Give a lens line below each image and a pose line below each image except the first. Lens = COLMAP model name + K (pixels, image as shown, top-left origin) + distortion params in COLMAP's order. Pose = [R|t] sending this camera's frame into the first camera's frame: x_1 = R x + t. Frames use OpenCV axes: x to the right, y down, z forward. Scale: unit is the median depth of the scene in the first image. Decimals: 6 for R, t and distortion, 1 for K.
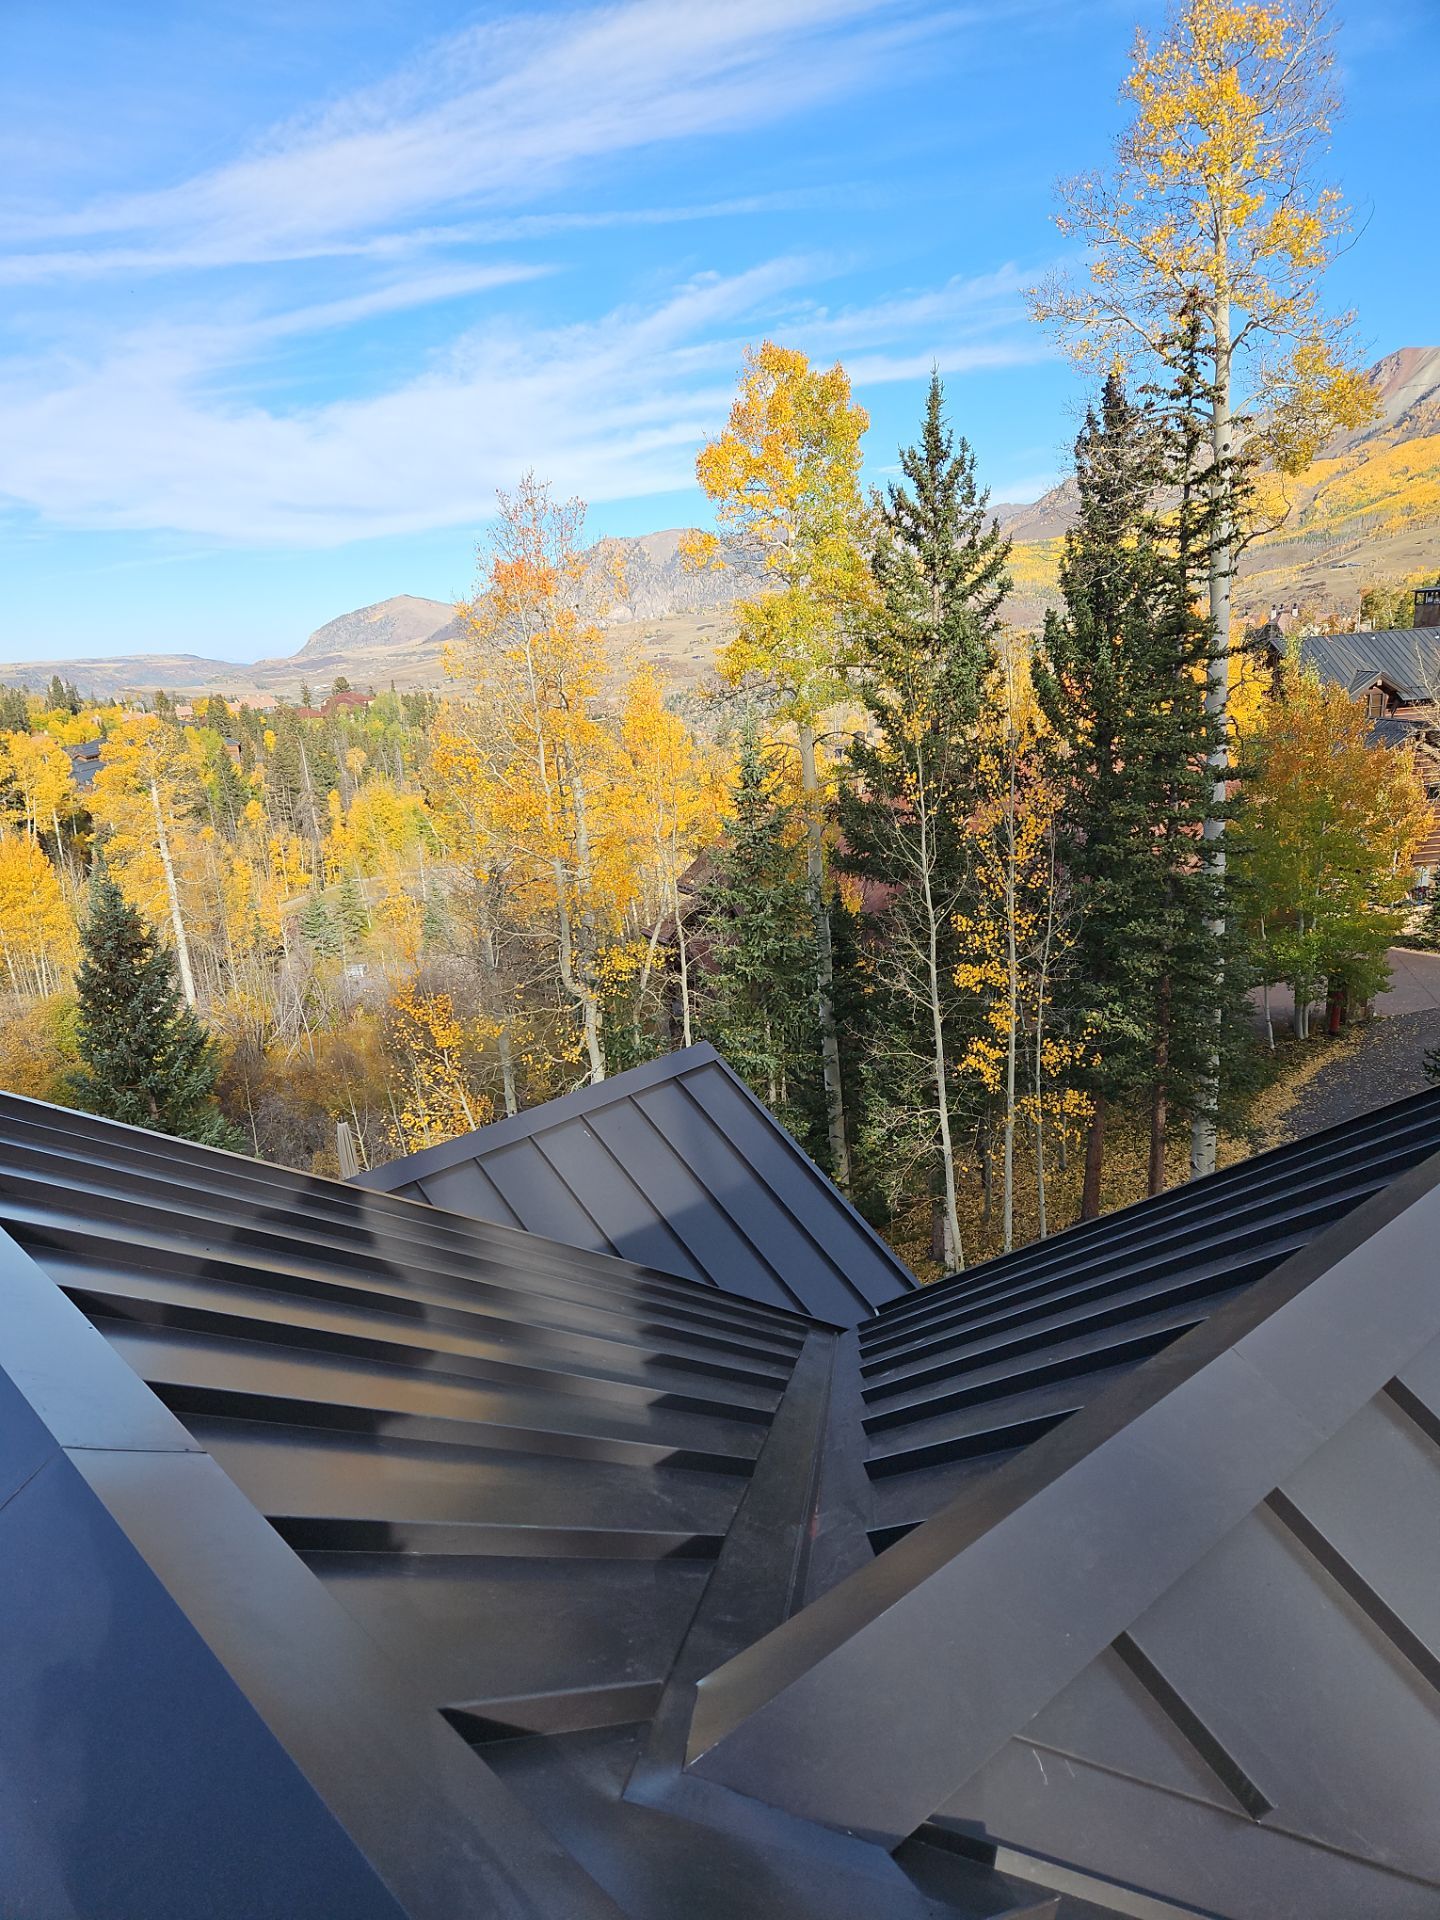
lens RADIAL K [[1286.4, 0, 729.4], [0, 1286.4, 961.2], [0, 0, 1]] dist [0.076117, -0.056251]
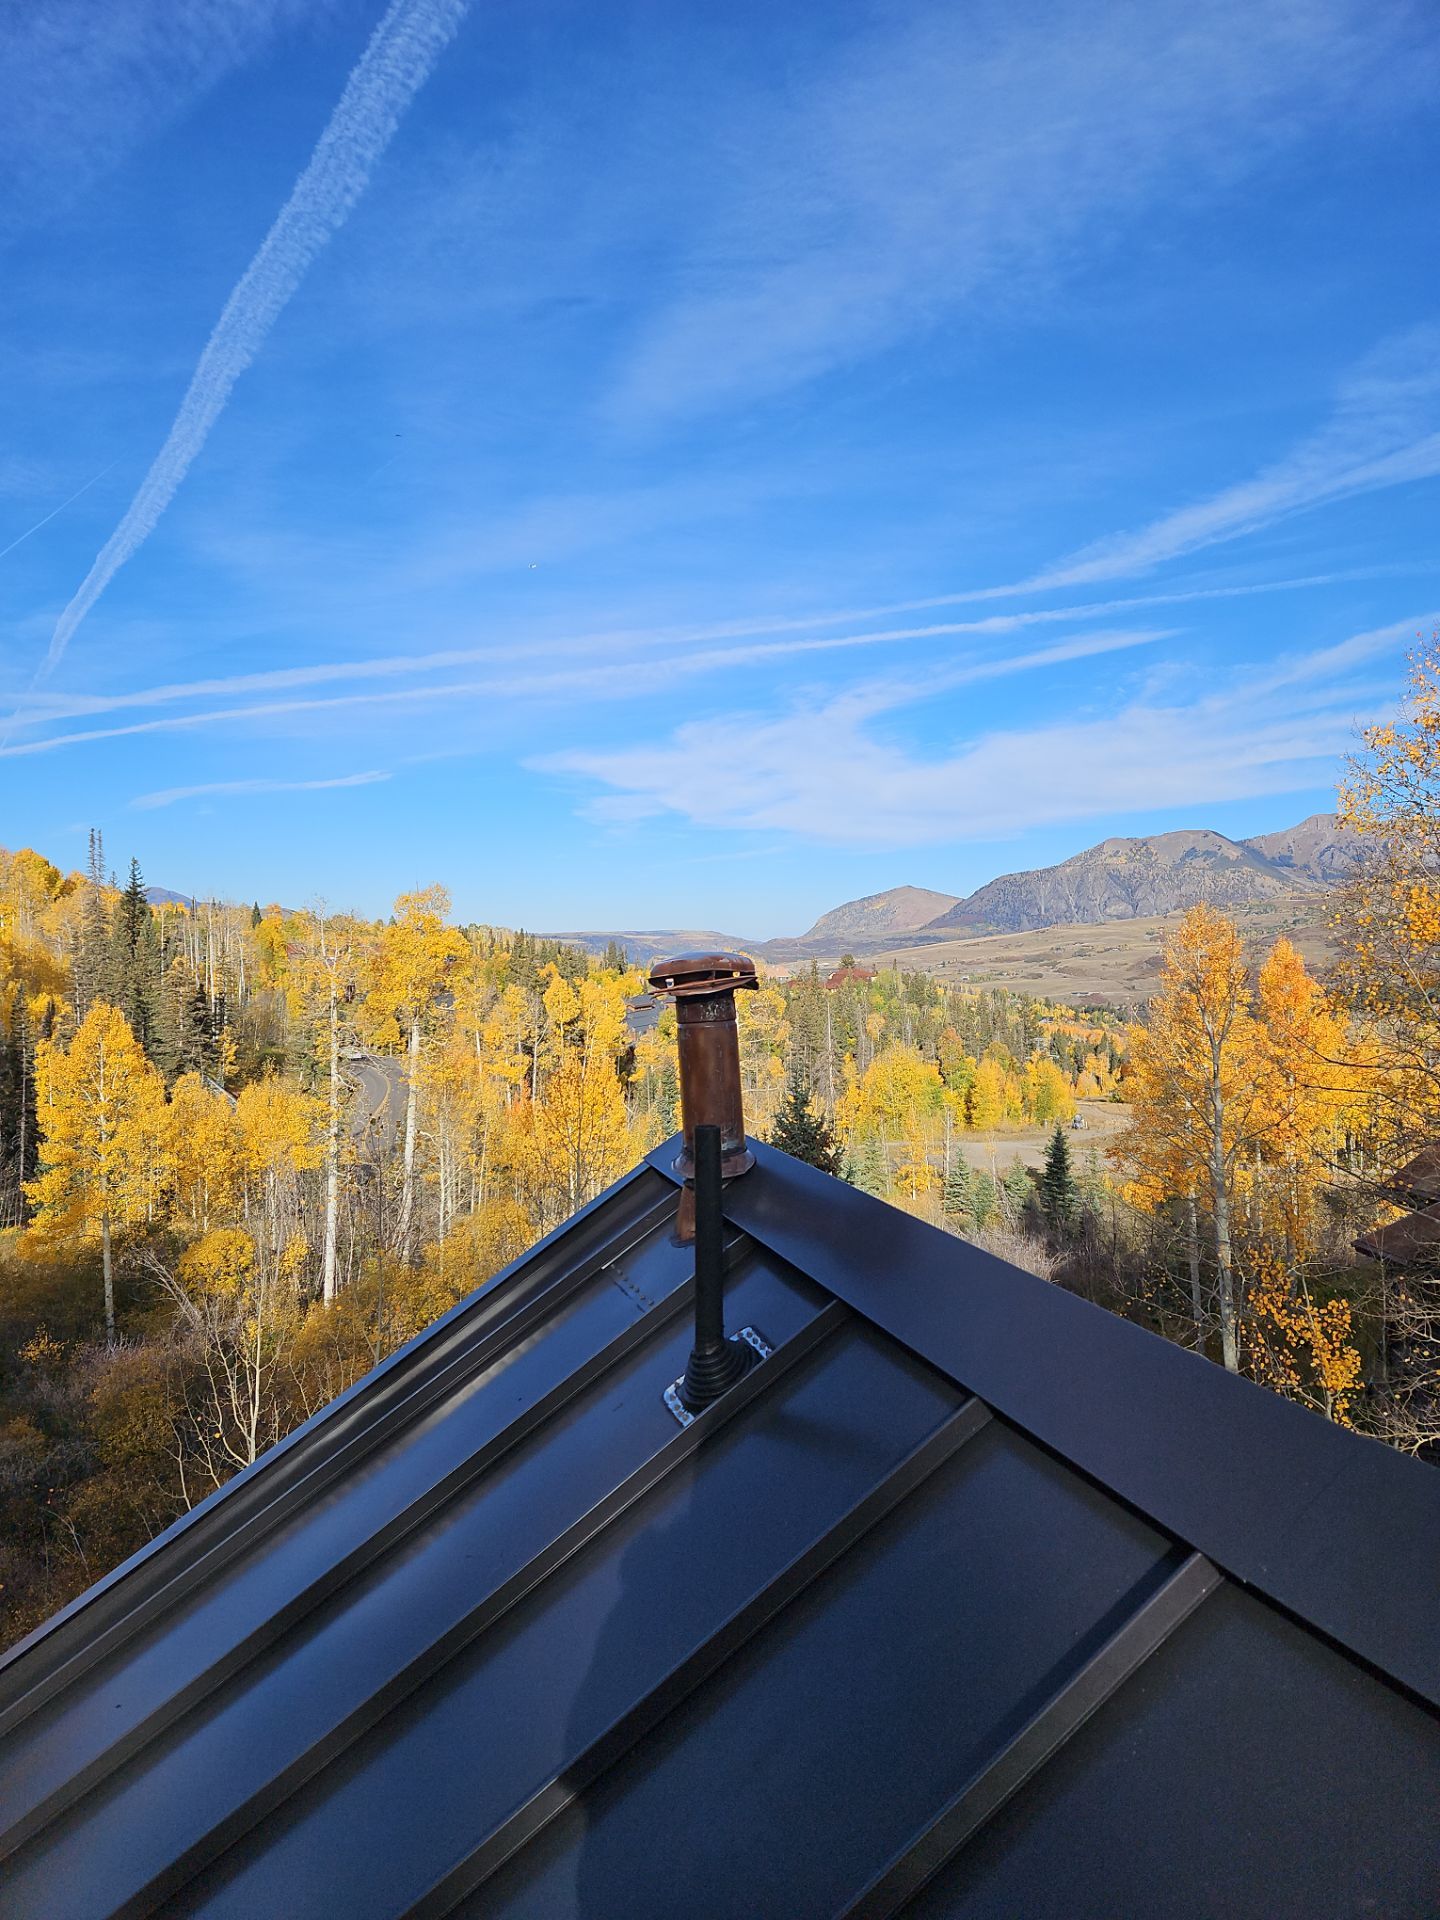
lens RADIAL K [[1286.4, 0, 728.7], [0, 1286.4, 952.5], [0, 0, 1]] dist [0.076117, -0.056251]
pose [[0.929672, 0.058626, -0.363694, -0.225943], [-0.138167, 0.970677, -0.196712, 0.022835], [0.341497, 0.233128, 0.910511, 0.227360]]
